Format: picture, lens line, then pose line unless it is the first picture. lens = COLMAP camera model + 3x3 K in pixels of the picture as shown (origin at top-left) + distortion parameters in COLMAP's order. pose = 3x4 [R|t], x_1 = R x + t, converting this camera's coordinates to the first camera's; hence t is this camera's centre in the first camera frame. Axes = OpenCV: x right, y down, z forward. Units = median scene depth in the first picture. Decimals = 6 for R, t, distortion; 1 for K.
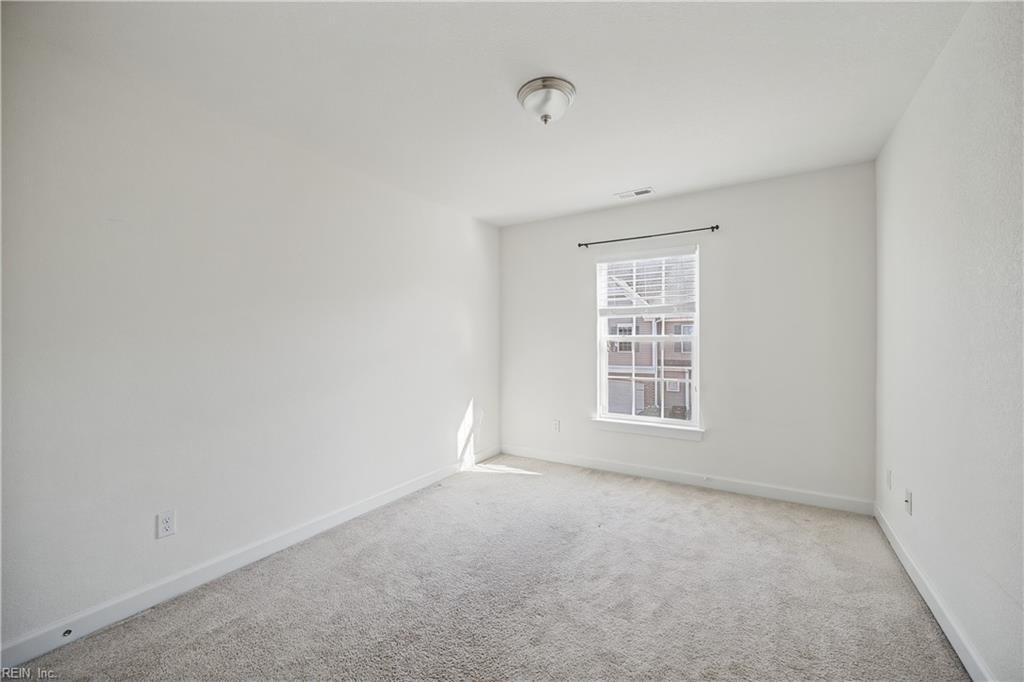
lens RADIAL K [[410.0, 0, 509.8], [0, 410.0, 339.8], [0, 0, 1]] dist [-0.001032, -0.000523]
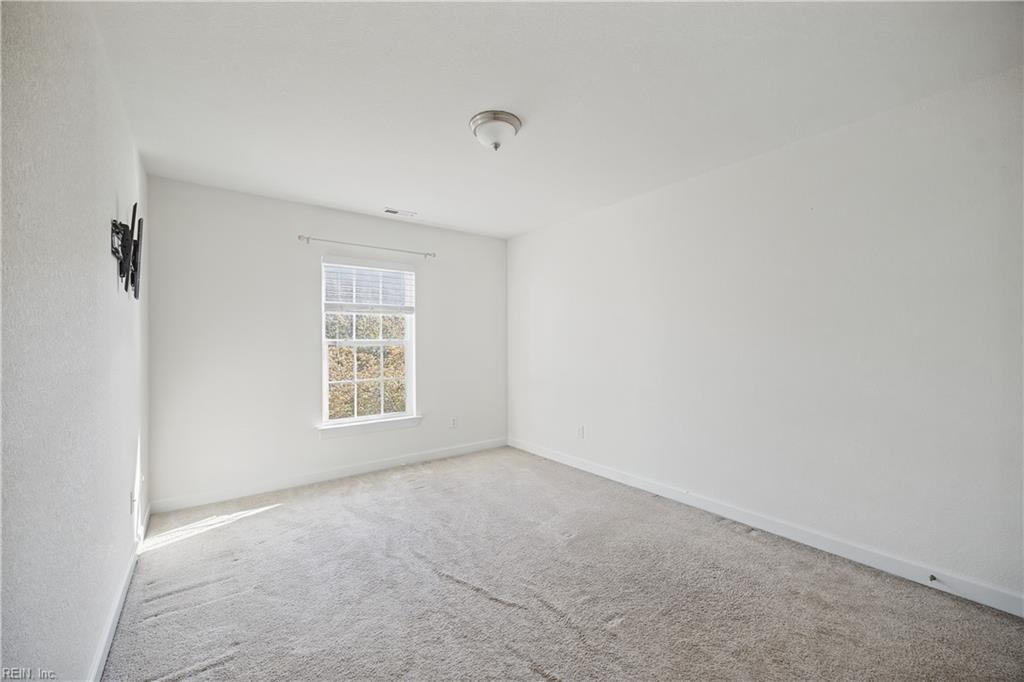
lens RADIAL K [[410.0, 0, 513.2], [0, 410.0, 337.5], [0, 0, 1]] dist [-0.001032, -0.000523]
pose [[0.365515, 0.010837, 0.930742, -0.538907], [0.007109, 0.999871, -0.014434, 0.002096], [-0.930778, 0.011893, 0.365390, 0.260968]]
